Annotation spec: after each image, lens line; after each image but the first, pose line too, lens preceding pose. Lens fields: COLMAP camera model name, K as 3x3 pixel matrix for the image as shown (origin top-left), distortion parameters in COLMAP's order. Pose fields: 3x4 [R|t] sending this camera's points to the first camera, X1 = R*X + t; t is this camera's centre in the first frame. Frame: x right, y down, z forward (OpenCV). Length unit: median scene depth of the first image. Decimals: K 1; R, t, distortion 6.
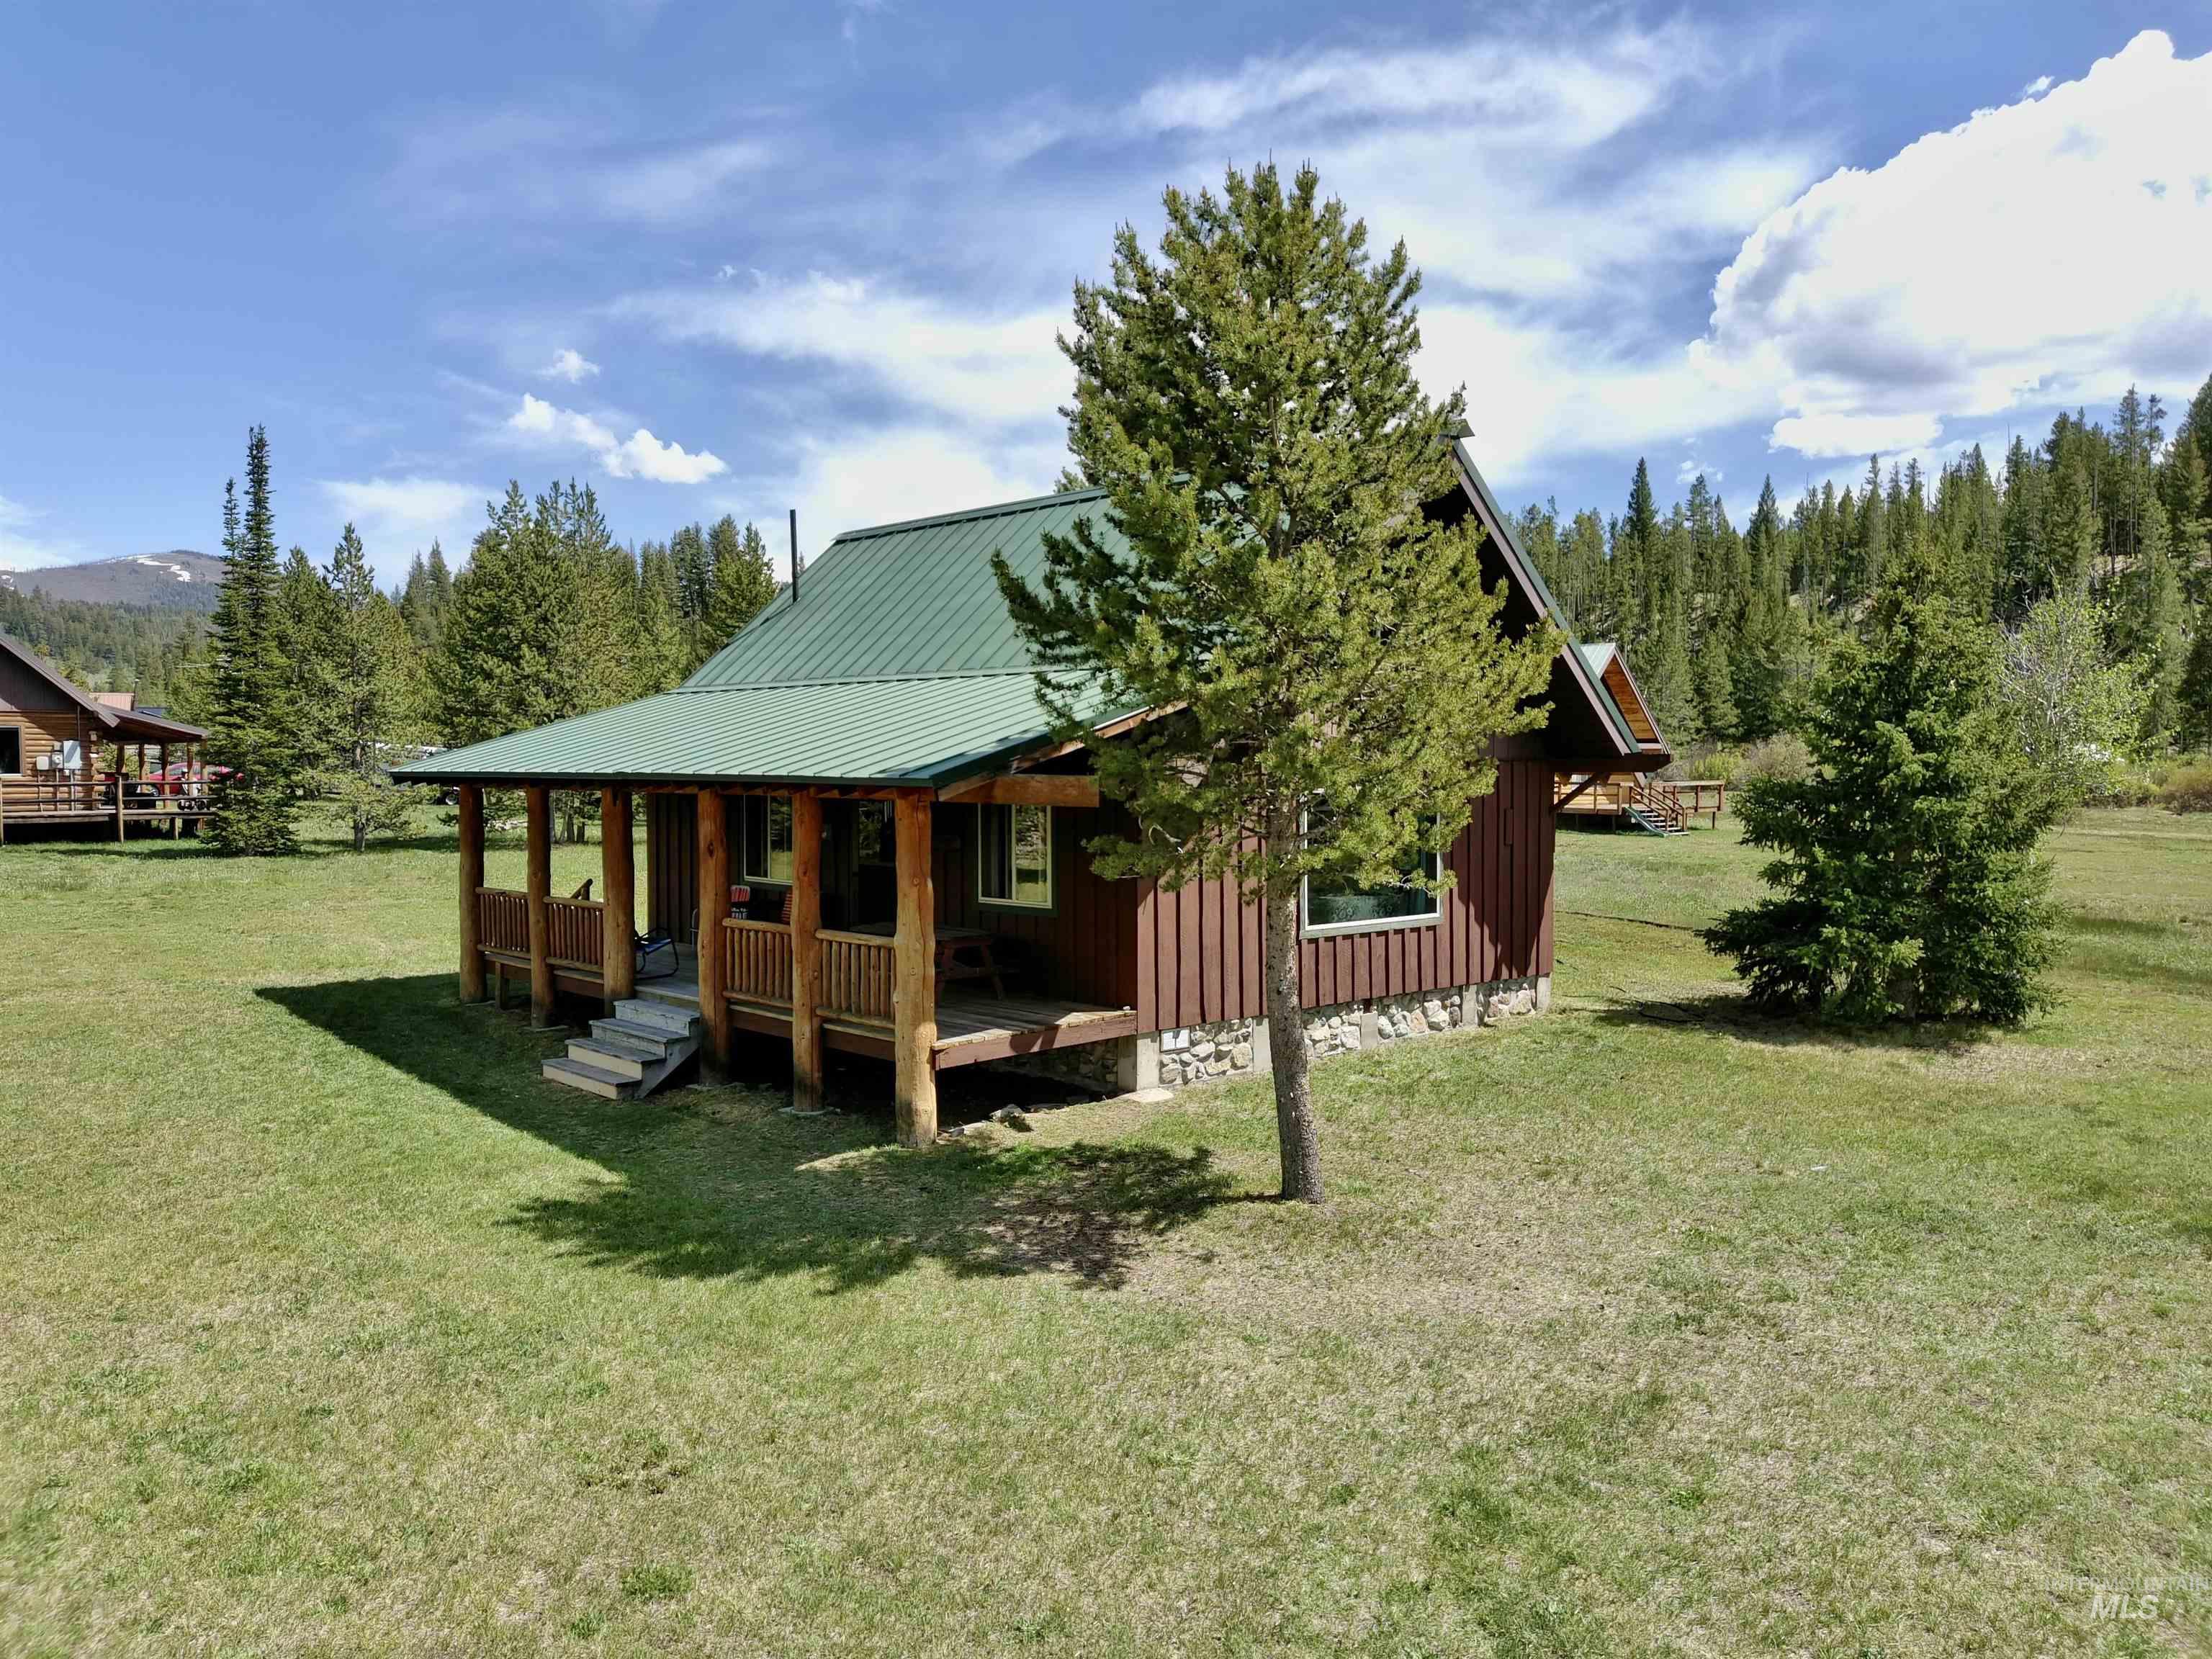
lens RADIAL K [[1635.2, 0, 1106.0], [0, 1635.2, 829.5], [0, 0, 1]] dist [0.117607, -0.181804]
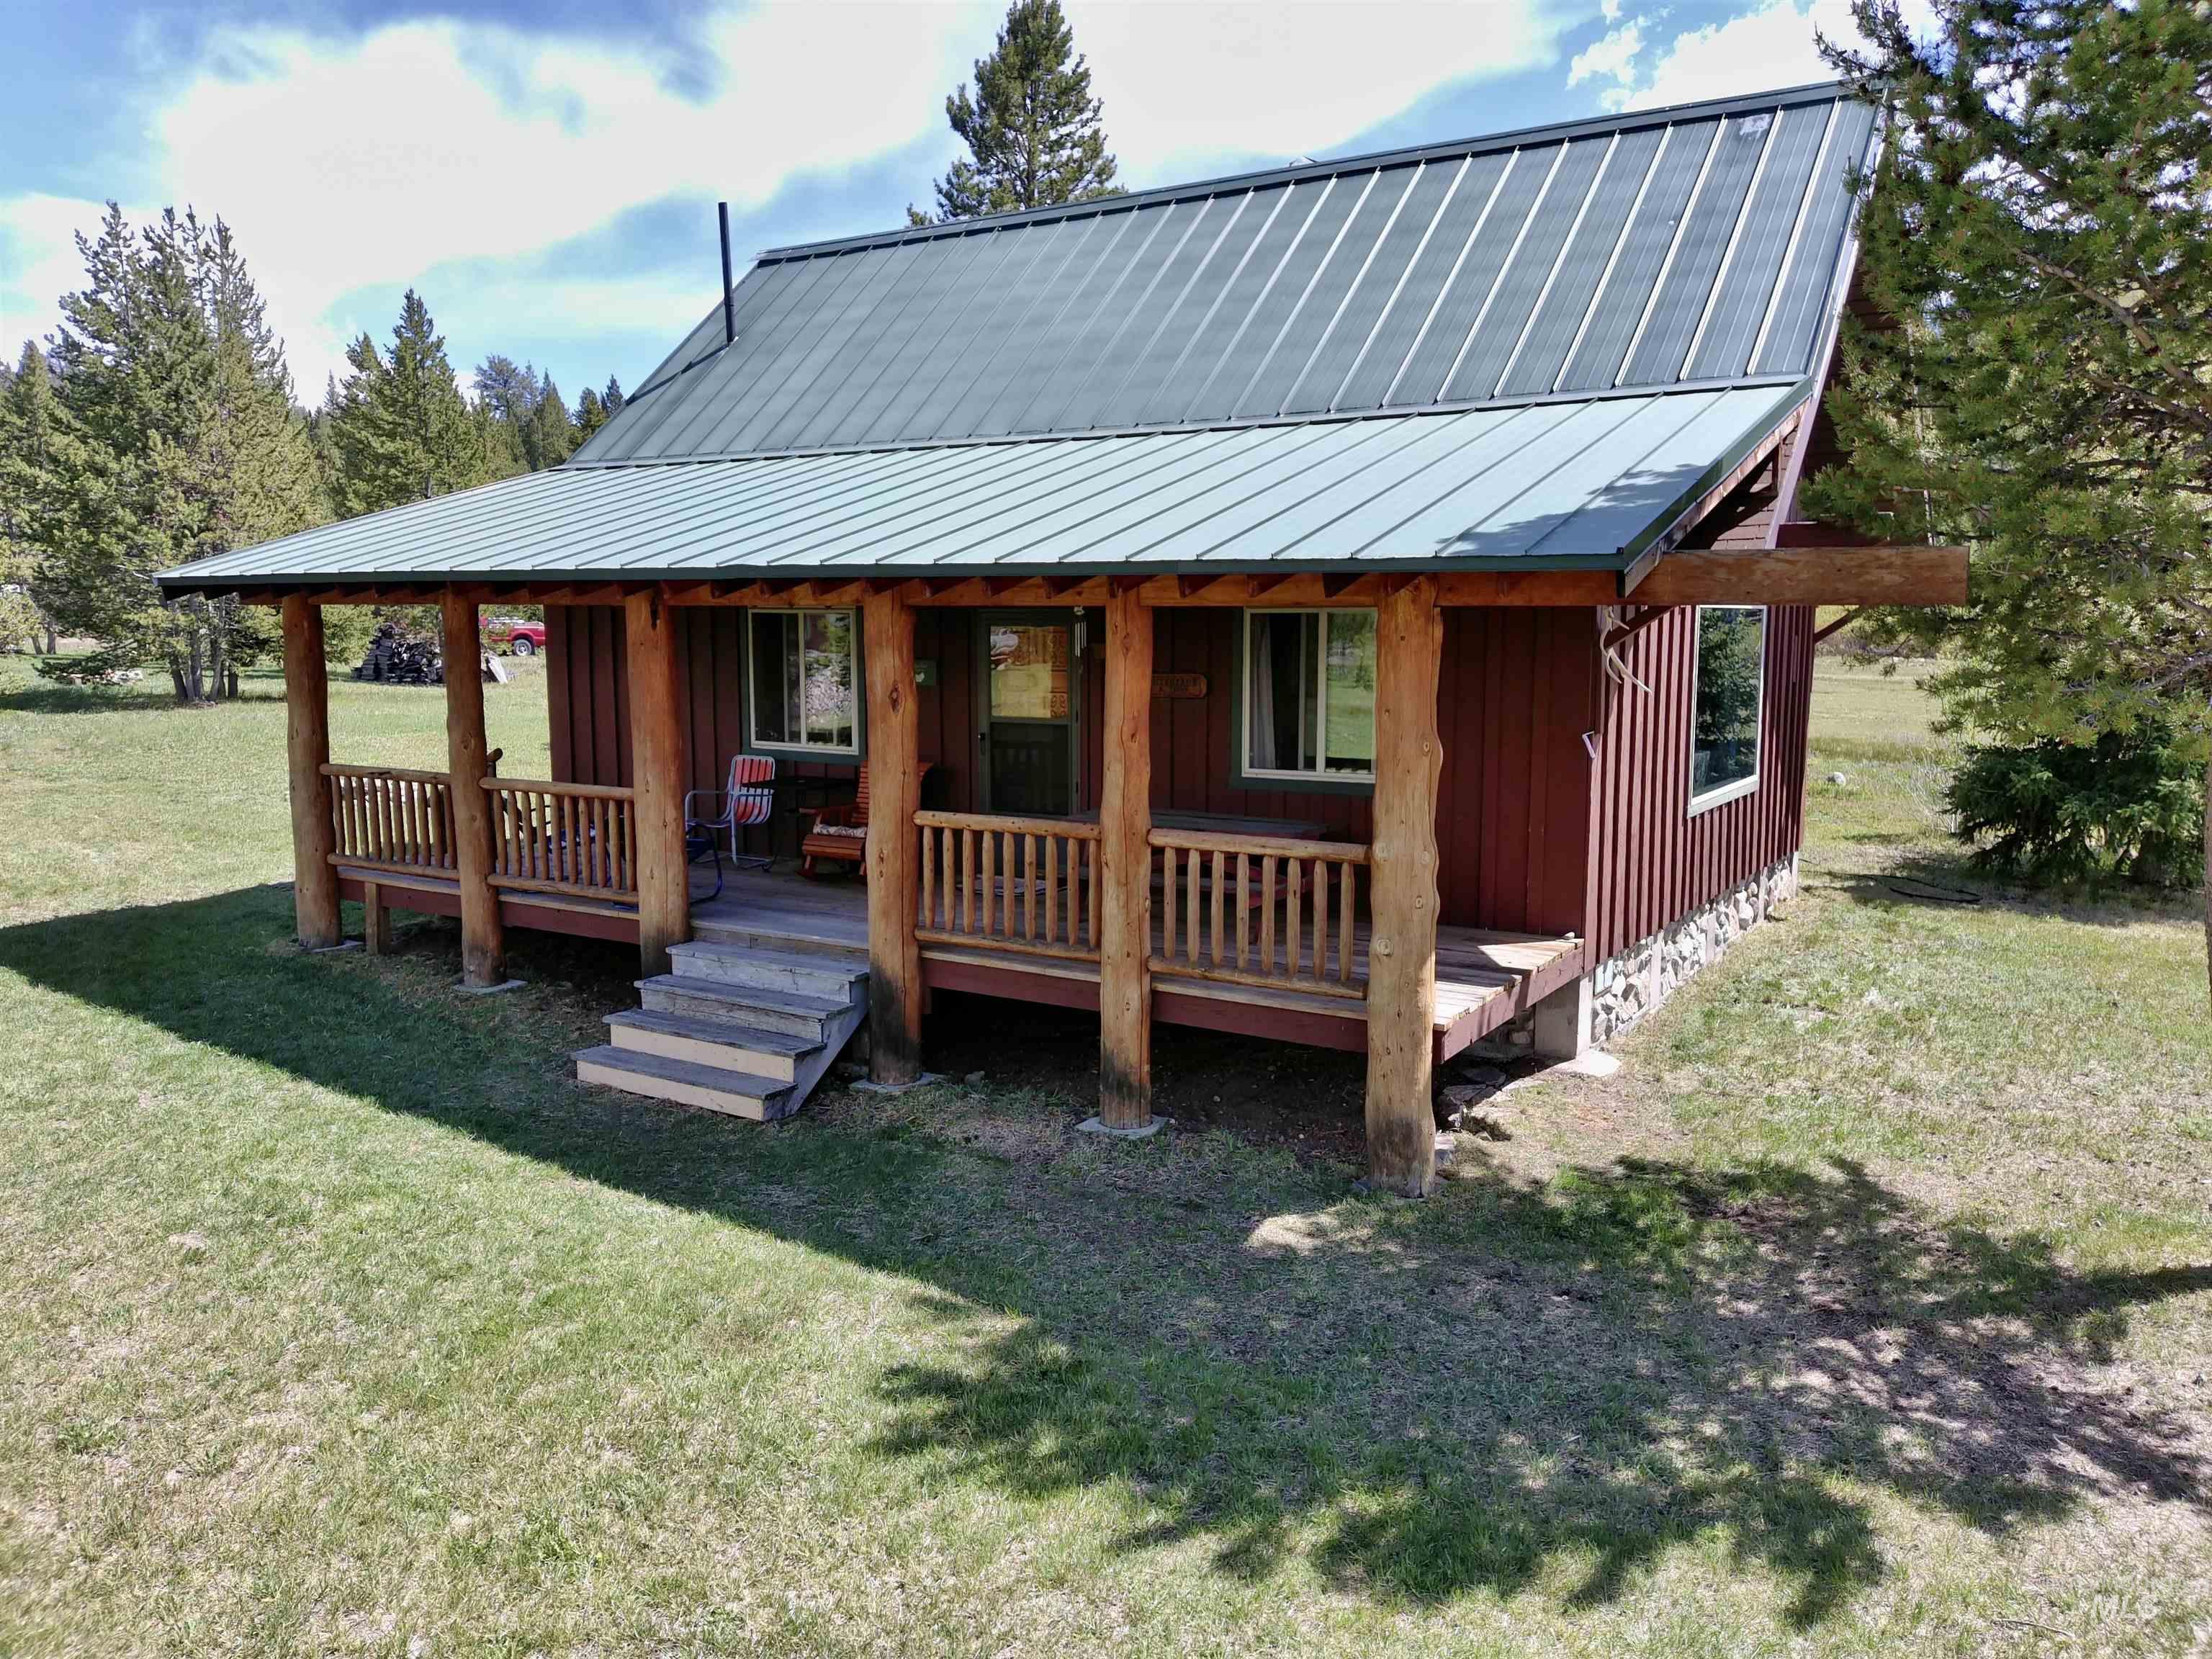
lens RADIAL K [[1635.2, 0, 1106.0], [0, 1635.2, 829.5], [0, 0, 1]] dist [0.117607, -0.181804]
pose [[0.968485, -0.029878, 0.247274, -0.285383], [0.007995, 0.995997, 0.089031, 0.006539], [-0.248944, -0.084248, 0.964847, 0.362550]]
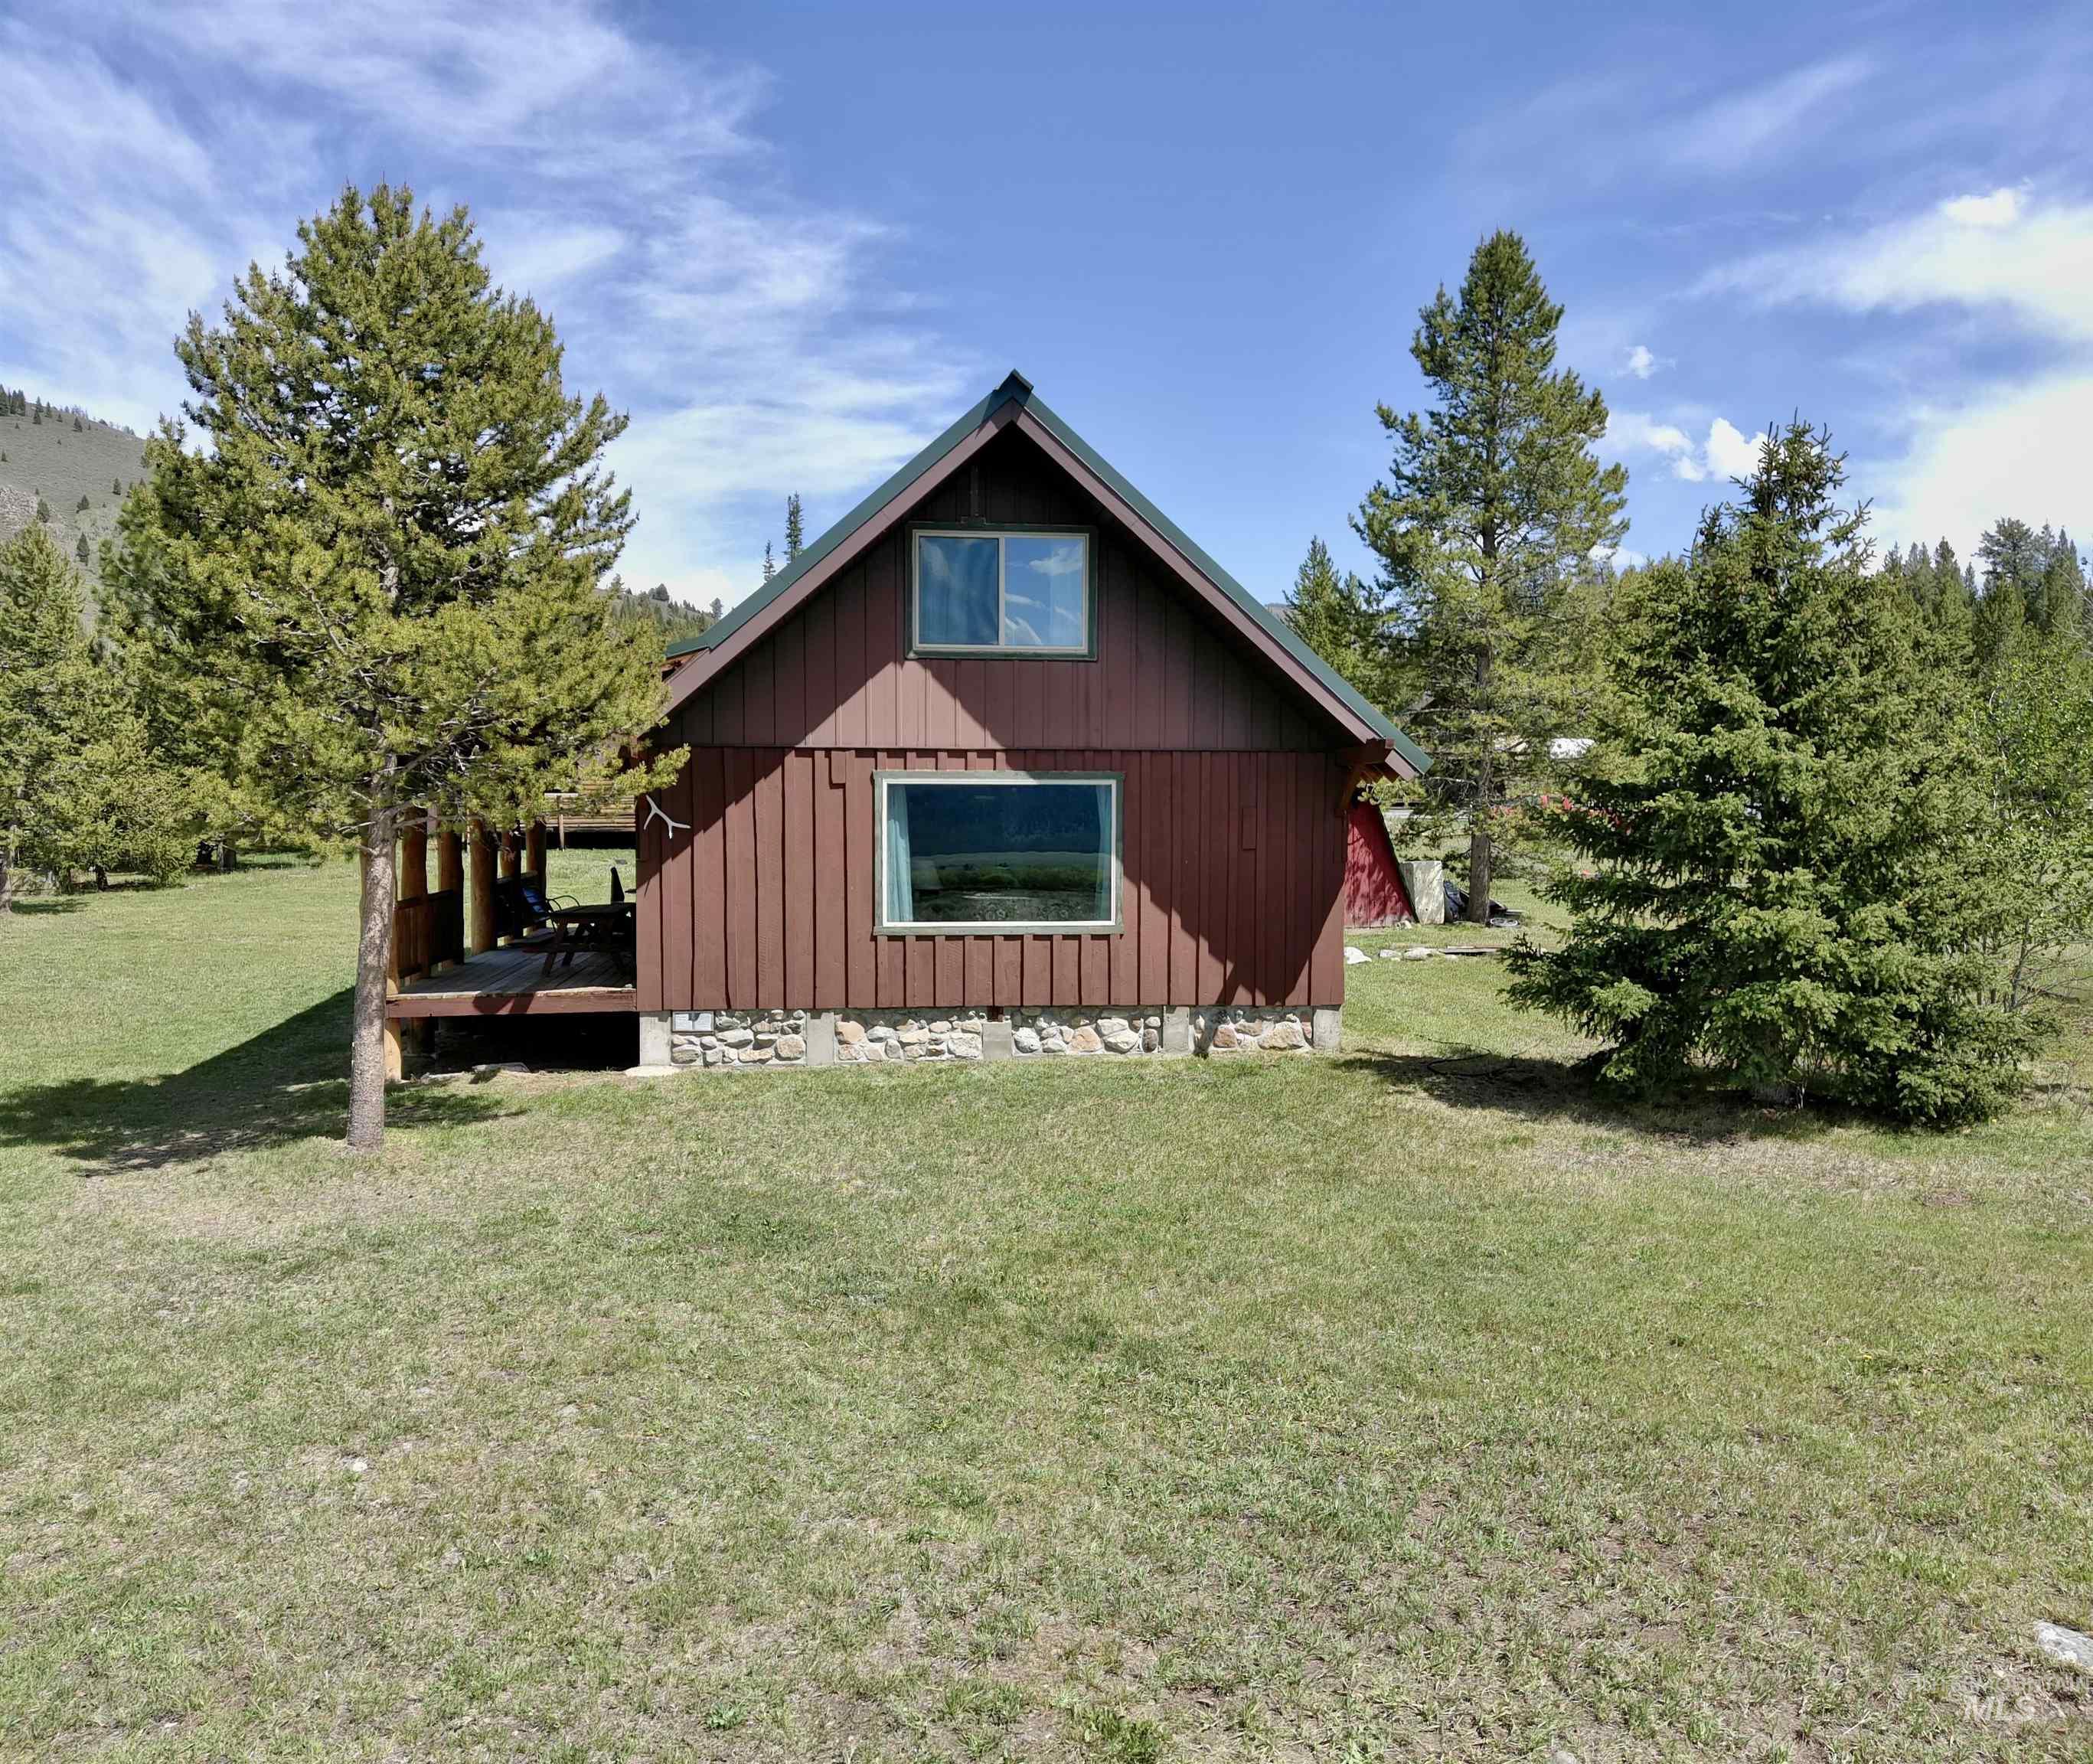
lens RADIAL K [[1953.6, 0, 1046.5], [0, 1953.6, 882.0], [0, 0, 1]] dist [0.092068, -0.168560]
pose [[0.813279, 0.014311, -0.581697, 0.832614], [-0.021944, 0.999741, -0.006085, 0.039040], [0.581459, 0.017714, 0.813383, 0.117736]]
